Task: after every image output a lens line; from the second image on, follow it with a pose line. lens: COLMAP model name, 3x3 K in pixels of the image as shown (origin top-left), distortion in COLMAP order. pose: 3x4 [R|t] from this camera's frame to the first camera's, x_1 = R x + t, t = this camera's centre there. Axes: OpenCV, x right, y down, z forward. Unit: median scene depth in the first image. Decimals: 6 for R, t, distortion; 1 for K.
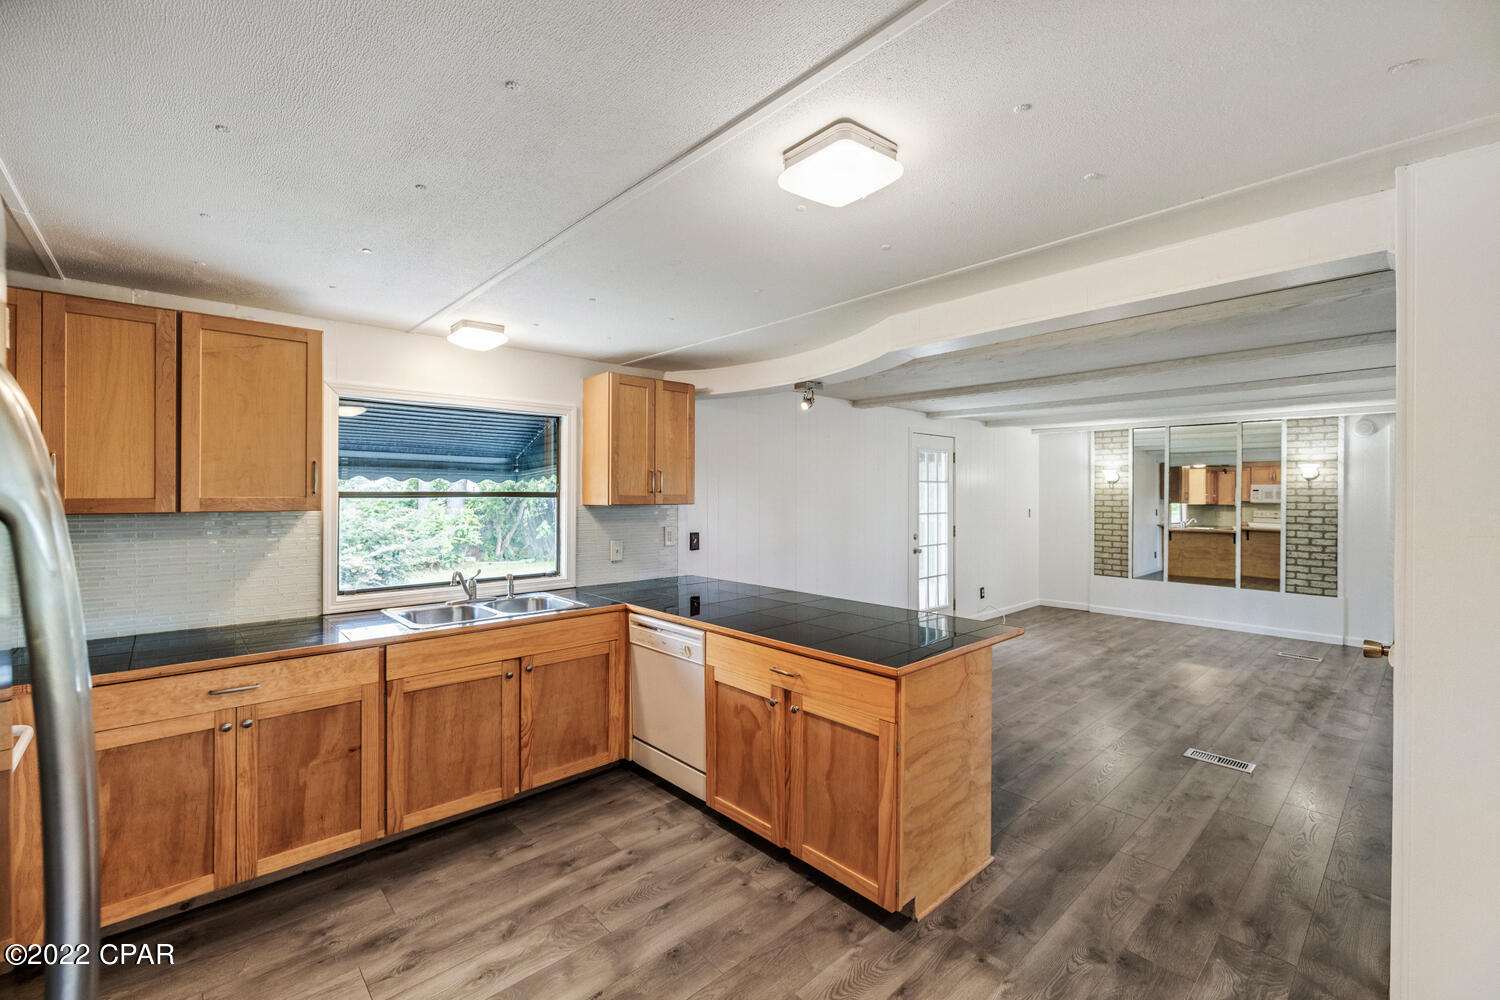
lens RADIAL K [[635.1, 0, 737.0], [0, 635.1, 499.8], [0, 0, 1]] dist [0.000174, -0.000733]
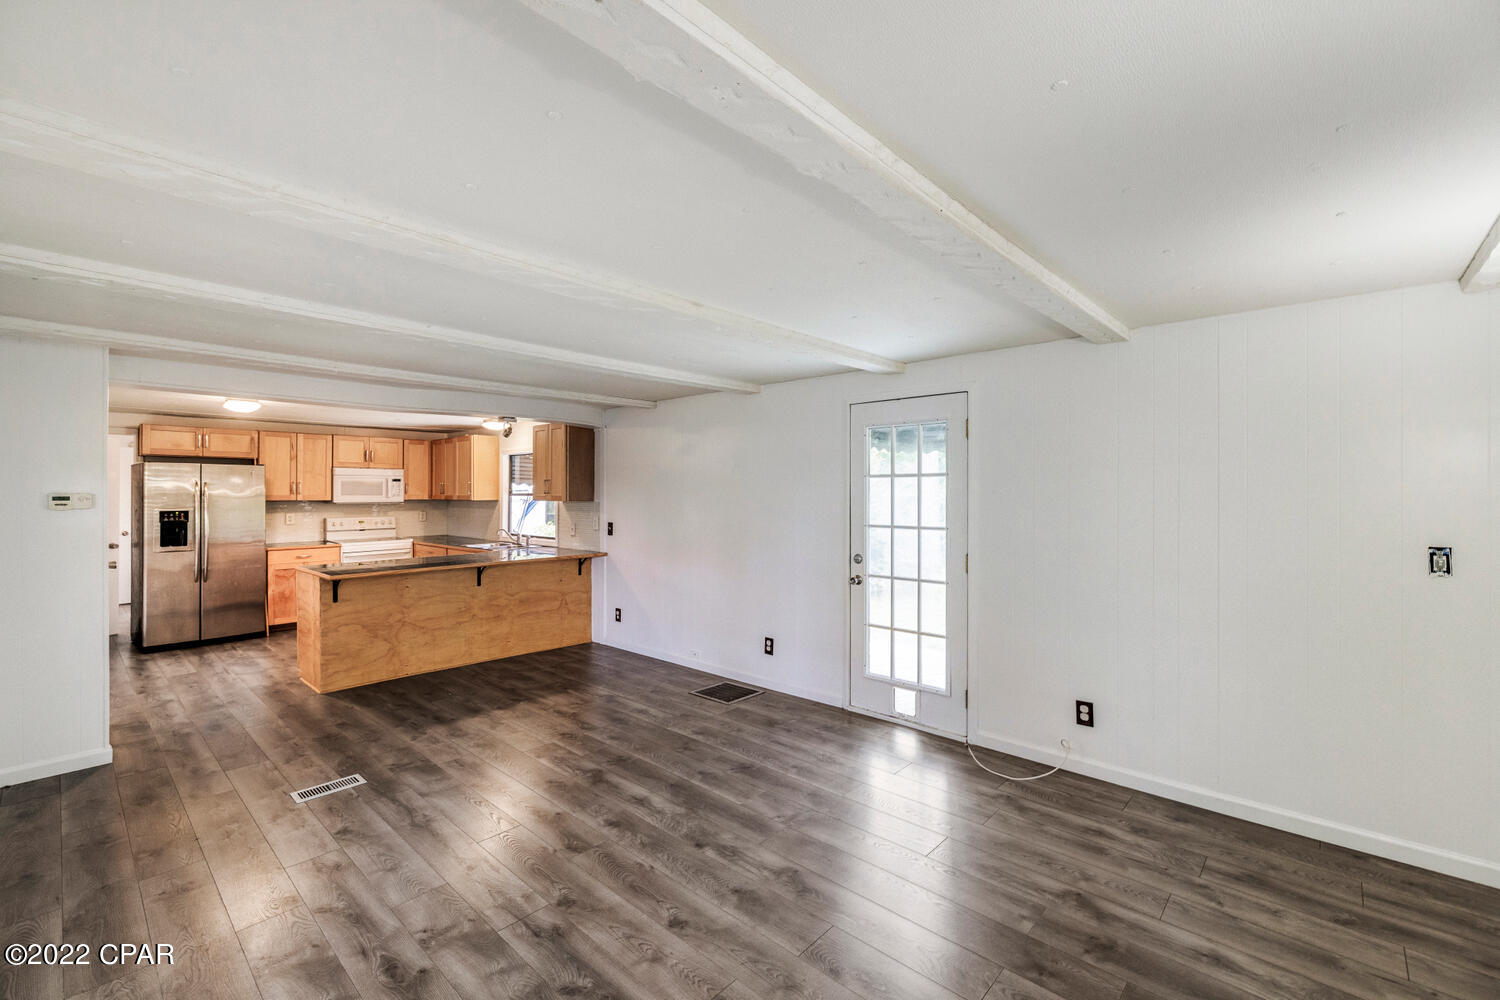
lens RADIAL K [[635.1, 0, 741.7], [0, 635.1, 490.1], [0, 0, 1]] dist [0.000174, -0.000733]
pose [[0.088293, -0.005231, -0.996081, 1.809634], [-0.008673, 0.999944, -0.006020, -0.016931], [0.996057, 0.009171, 0.088243, 1.583360]]
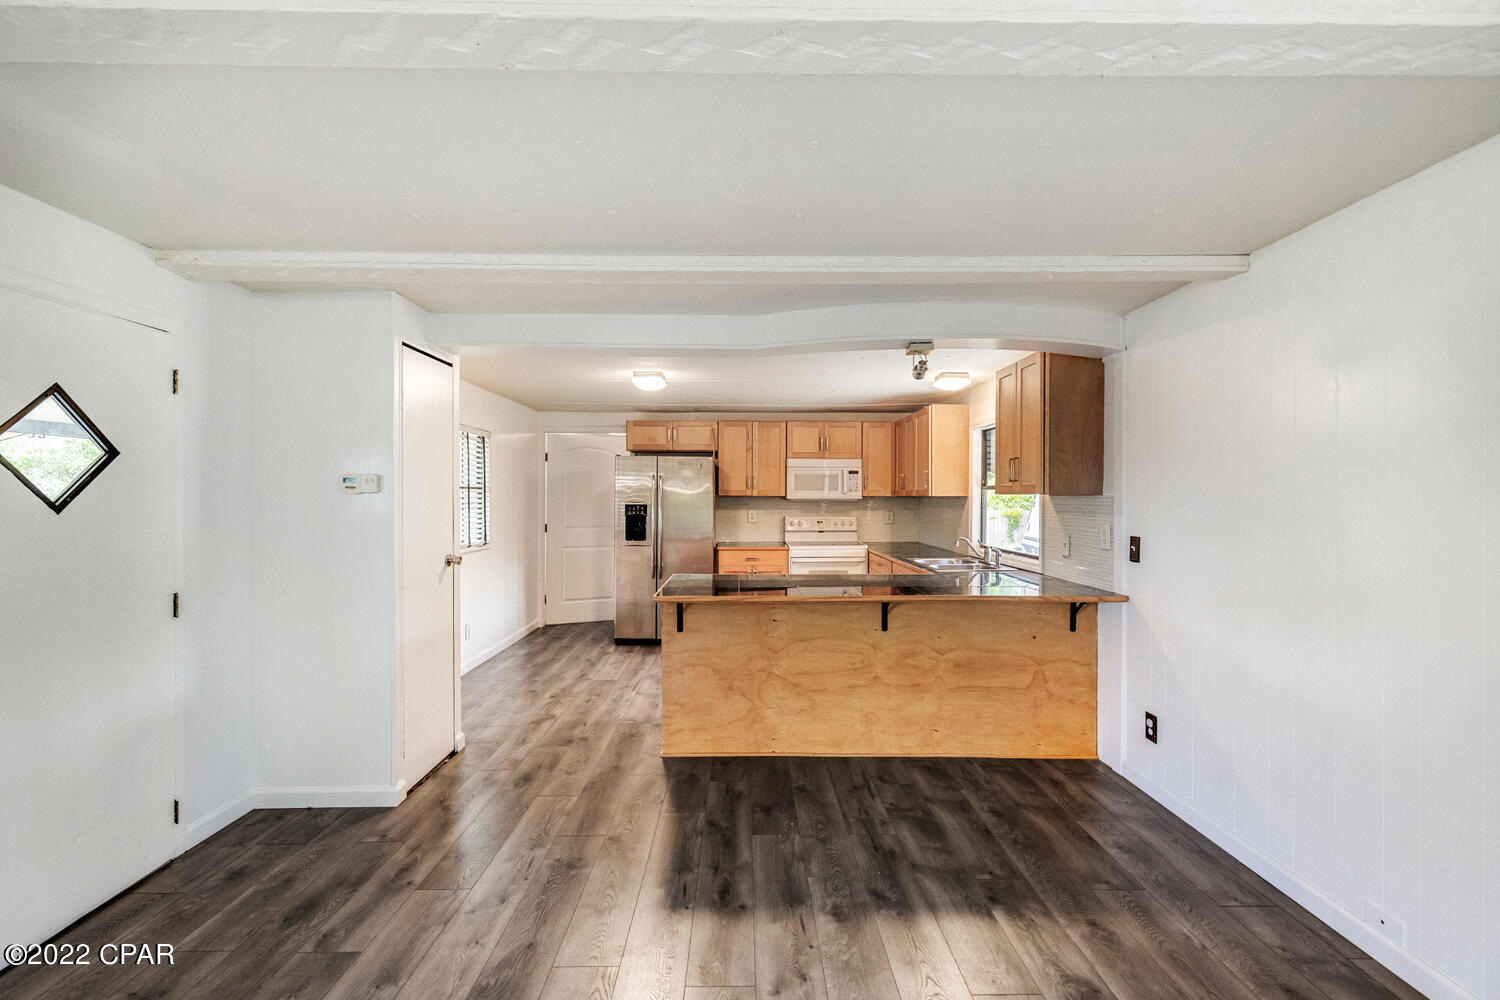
lens RADIAL K [[635.1, 0, 748.6], [0, 635.1, 497.1], [0, 0, 1]] dist [0.000174, -0.000733]
pose [[-0.662288, -0.002522, -0.749246, 0.987442], [-0.009277, 0.999945, 0.004835, 0.012891], [0.749192, 0.010153, -0.662275, 1.556607]]
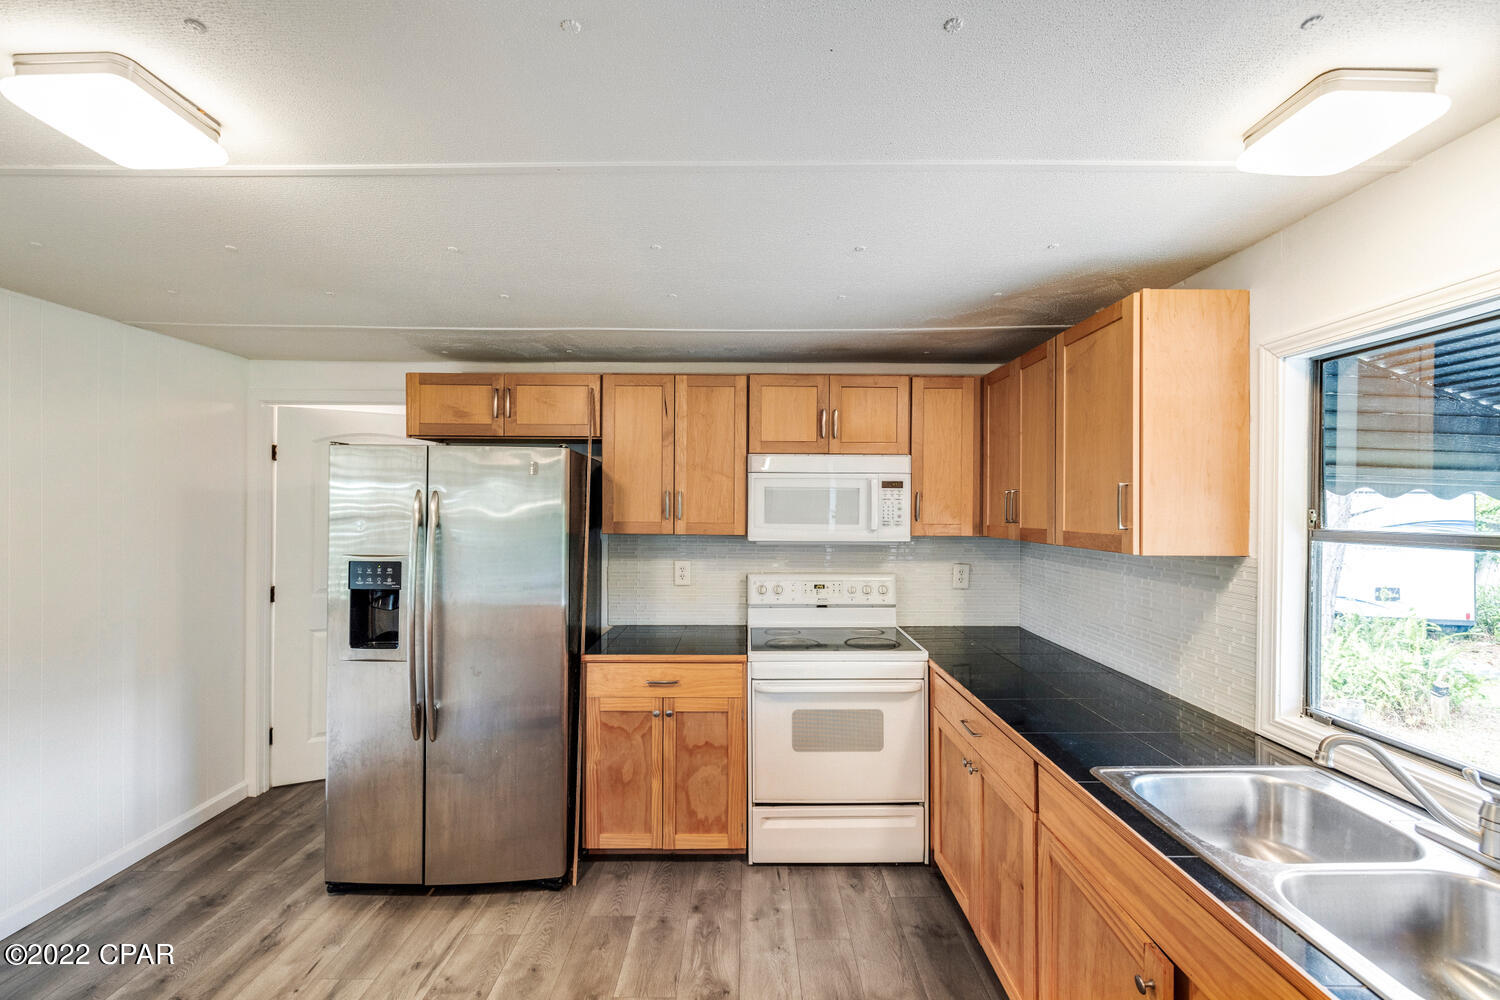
lens RADIAL K [[635.1, 0, 739.2], [0, 635.1, 505.1], [0, 0, 1]] dist [0.000174, -0.000733]
pose [[-0.677554, -0.005706, -0.735451, 0.105201], [-0.012343, 0.999917, 0.003614, -0.029089], [0.735369, 0.011526, -0.677569, 0.944332]]
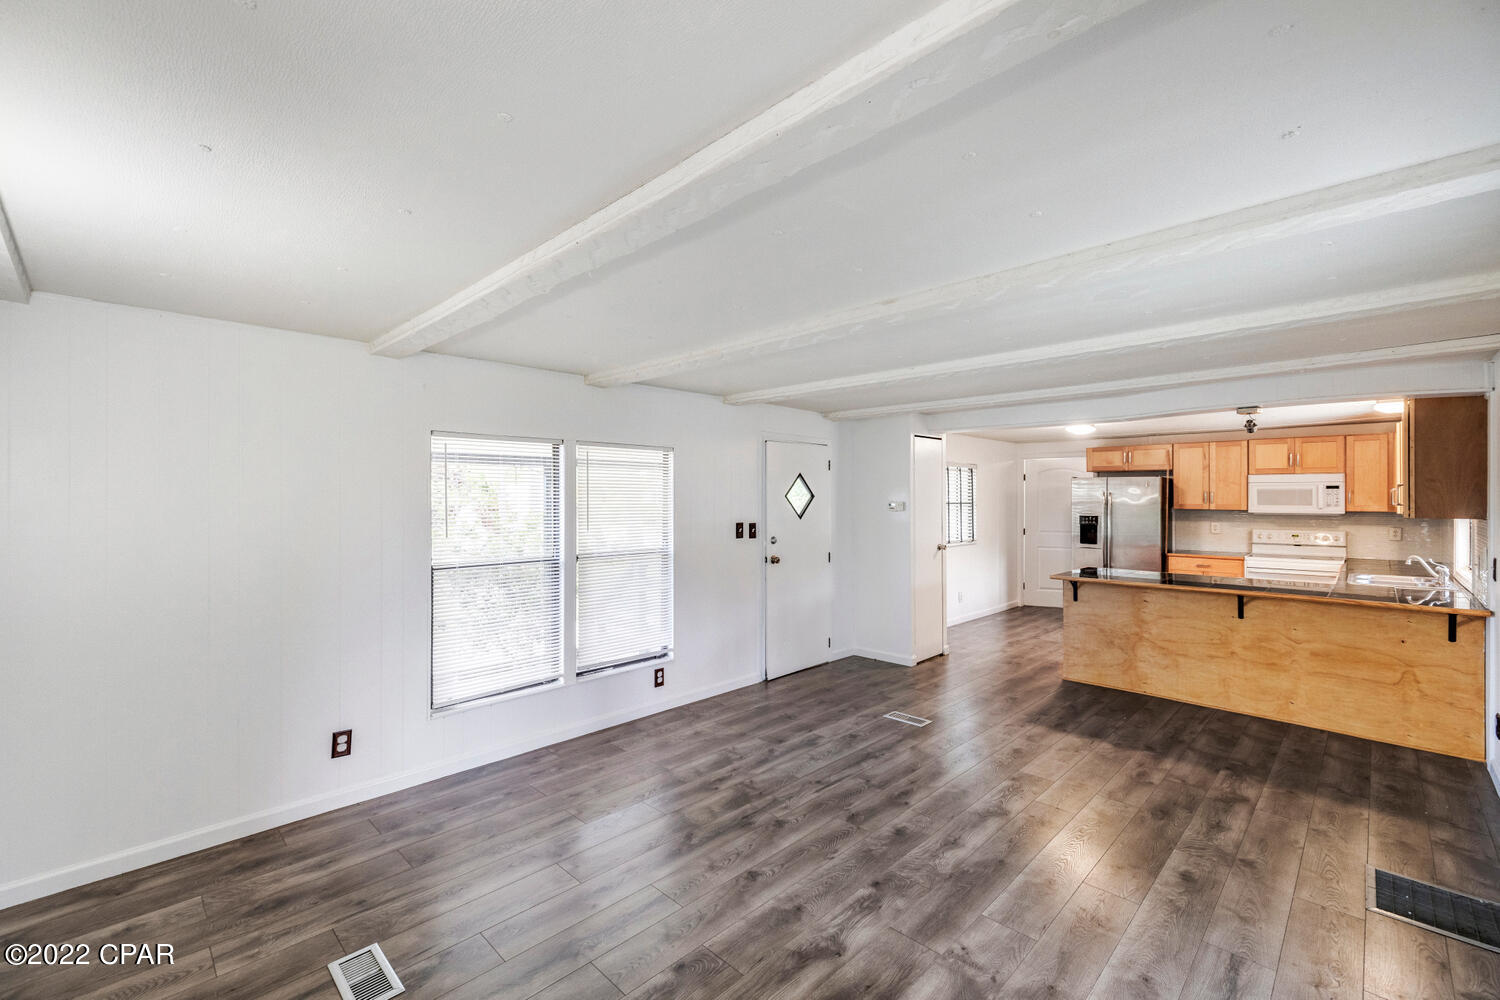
lens RADIAL K [[635.1, 0, 756.6], [0, 635.1, 493.9], [0, 0, 1]] dist [0.000174, -0.000733]
pose [[-0.997798, -0.004553, -0.066164, 1.198180], [-0.004728, 0.999986, 0.002486, -0.033348], [0.066151, 0.002794, -0.997806, 2.336761]]
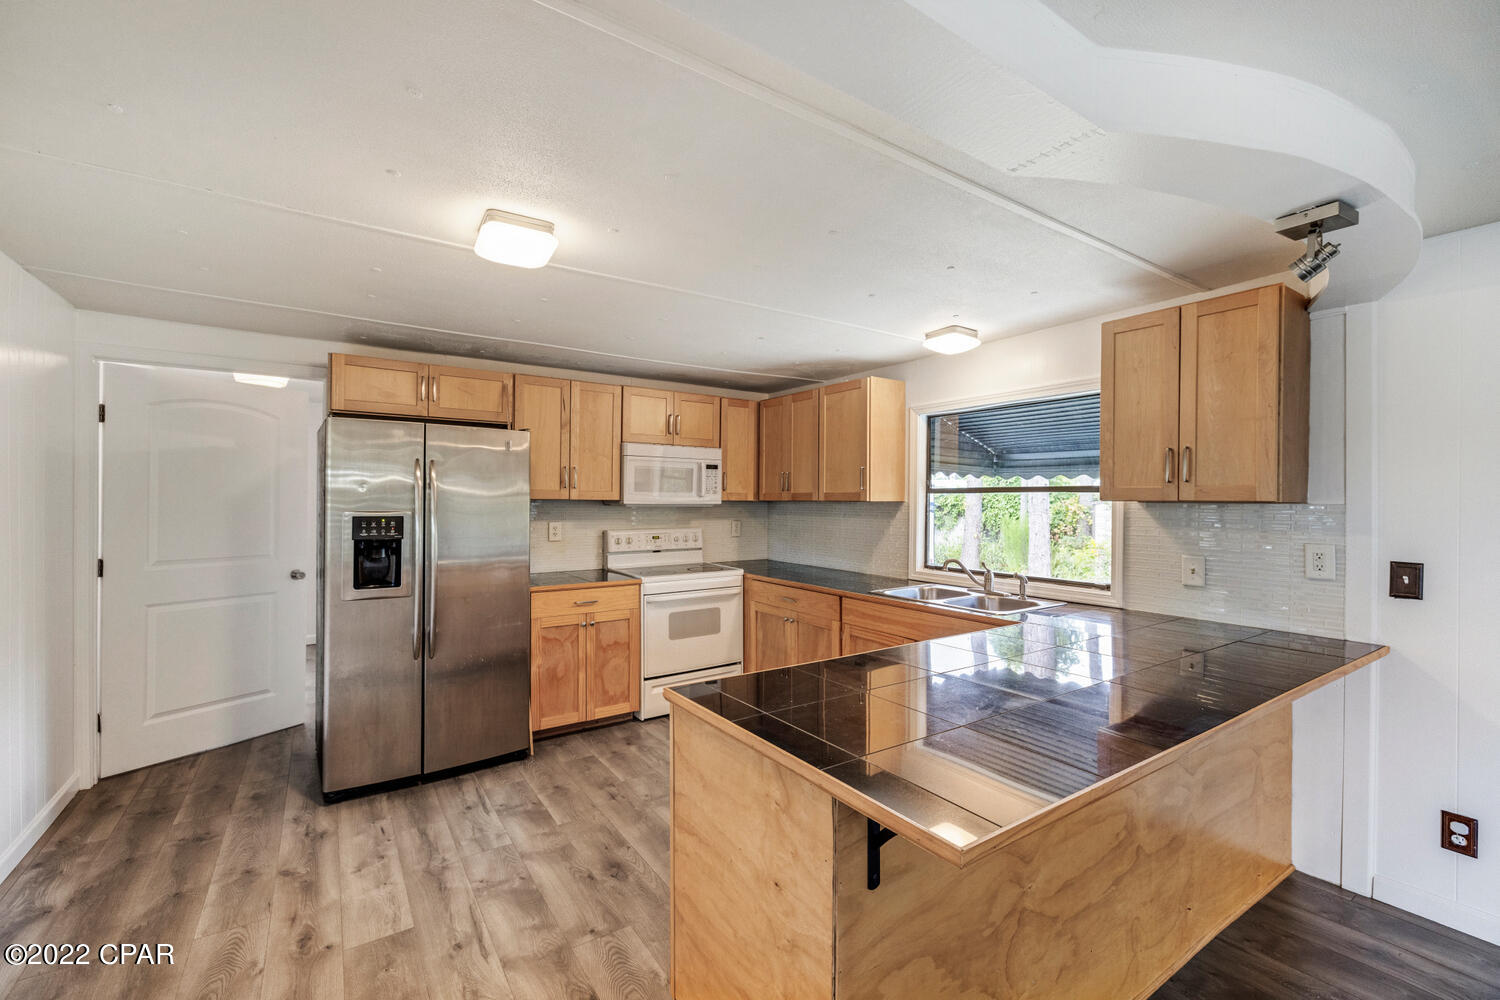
lens RADIAL K [[635.1, 0, 752.3], [0, 635.1, 496.6], [0, 0, 1]] dist [0.000174, -0.000733]
pose [[-0.144843, -0.007678, -0.989425, 0.668099], [-0.014501, 0.999879, -0.005636, 0.014670], [0.989348, 0.013531, -0.144937, 0.779672]]
